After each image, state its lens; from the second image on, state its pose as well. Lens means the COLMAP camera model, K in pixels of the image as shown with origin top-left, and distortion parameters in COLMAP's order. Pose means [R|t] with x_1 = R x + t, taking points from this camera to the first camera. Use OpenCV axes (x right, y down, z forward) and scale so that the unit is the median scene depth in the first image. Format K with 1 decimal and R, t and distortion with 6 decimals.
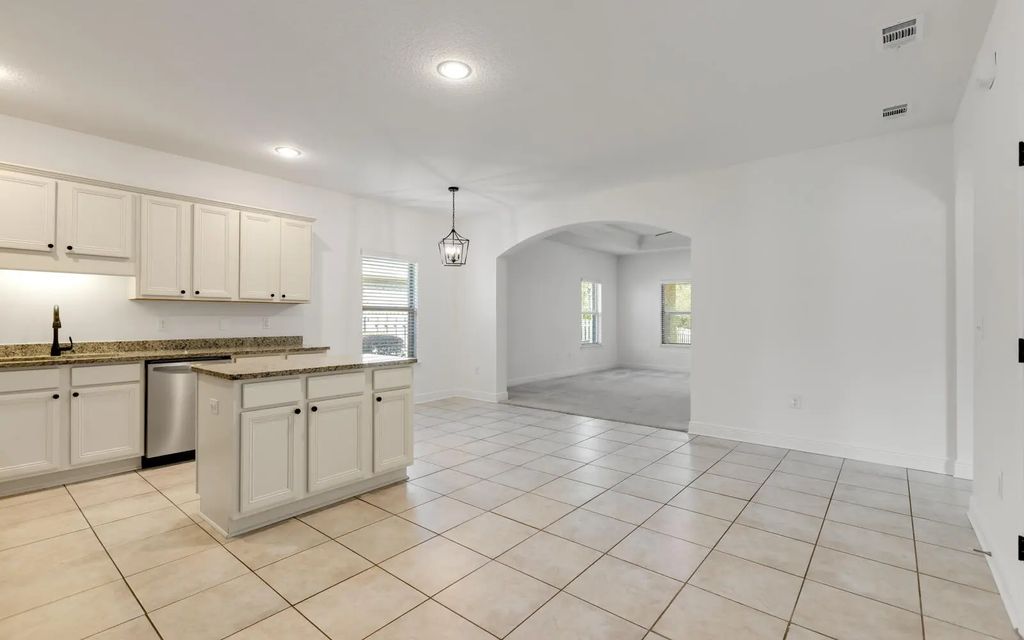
lens RADIAL K [[455.7, 0, 512.5], [0, 455.7, 316.7], [0, 0, 1]] dist [-0.002280, -0.000549]
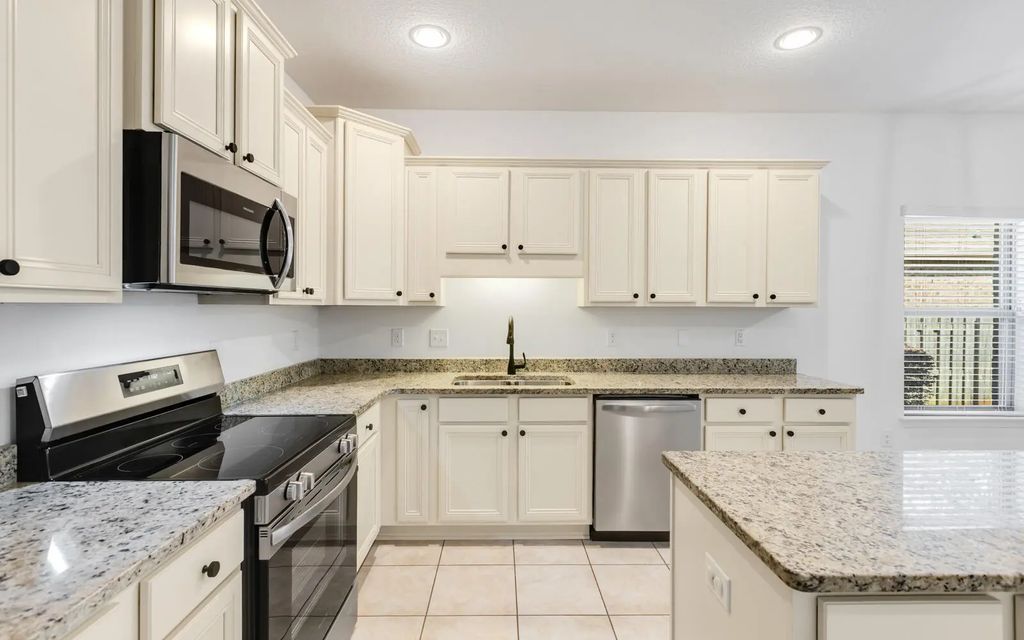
lens RADIAL K [[464.6, 0, 509.1], [0, 464.6, 308.1], [0, 0, 1]] dist [-0.000968, -0.000064]
pose [[0.646728, 0.002458, -0.762717, -0.308340], [0.001062, 0.999991, 0.004123, -0.039916], [0.762720, -0.003476, 0.646719, 0.391723]]
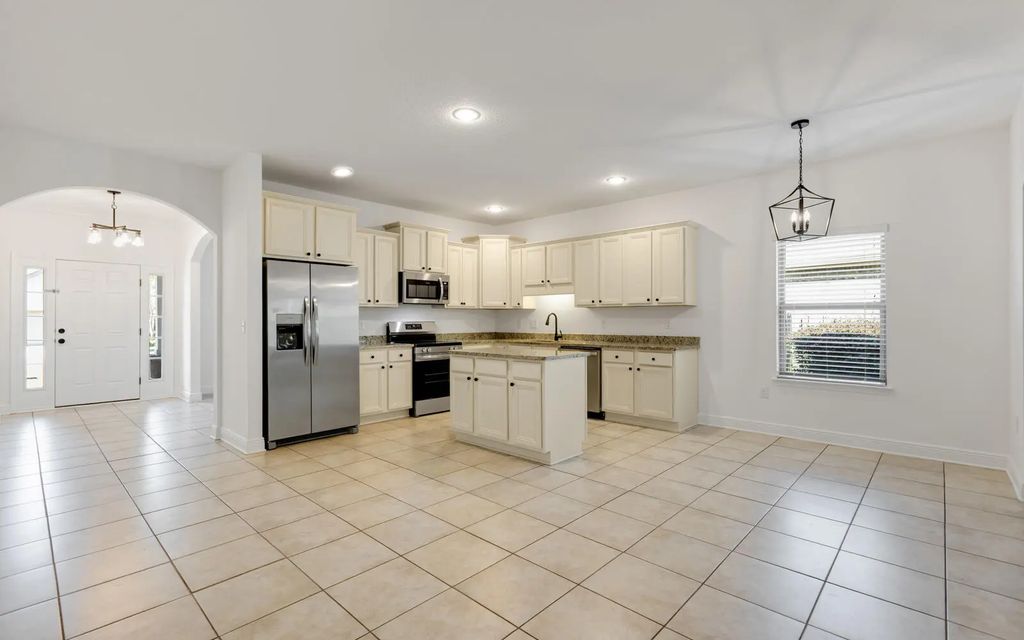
lens RADIAL K [[460.9, 0, 512.0], [0, 460.9, 320.0], [0, 0, 1]] dist [0.000067, 0.000023]
pose [[-0.057180, 0.000342, -0.998364, 0.781860], [0.005690, 0.999984, 0.000017, 0.002659], [0.998348, -0.005680, -0.057181, 0.856408]]
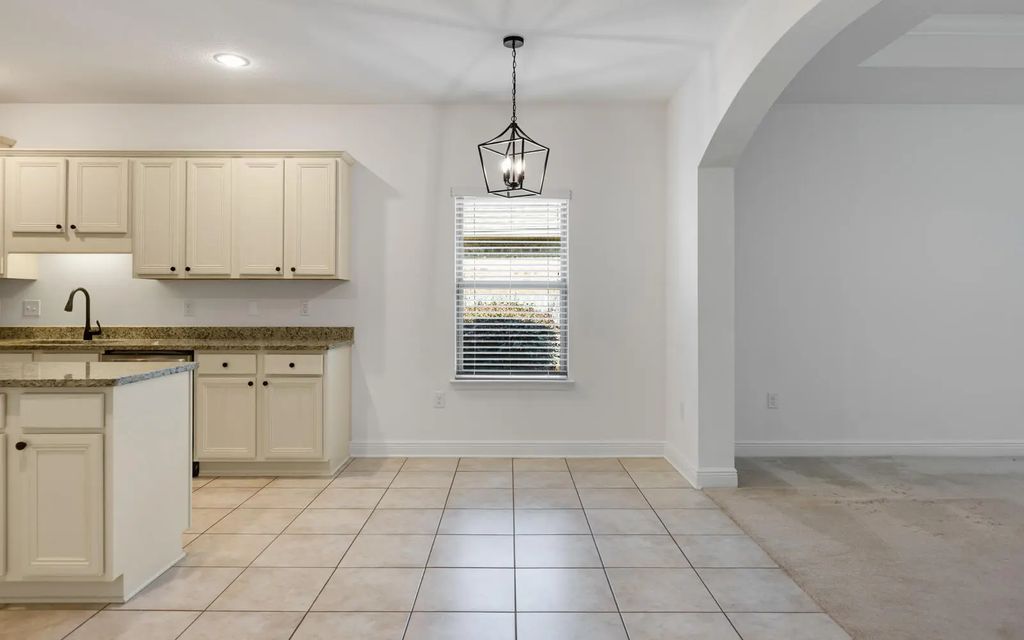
lens RADIAL K [[626.8, 0, 510.5], [0, 626.8, 296.9], [0, 0, 1]] dist [-0.002839, -0.001165]
pose [[0.639159, -0.005086, -0.769058, 0.546780], [0.002073, 0.999986, -0.004891, 0.002649], [0.769072, 0.001532, 0.639160, 0.775094]]
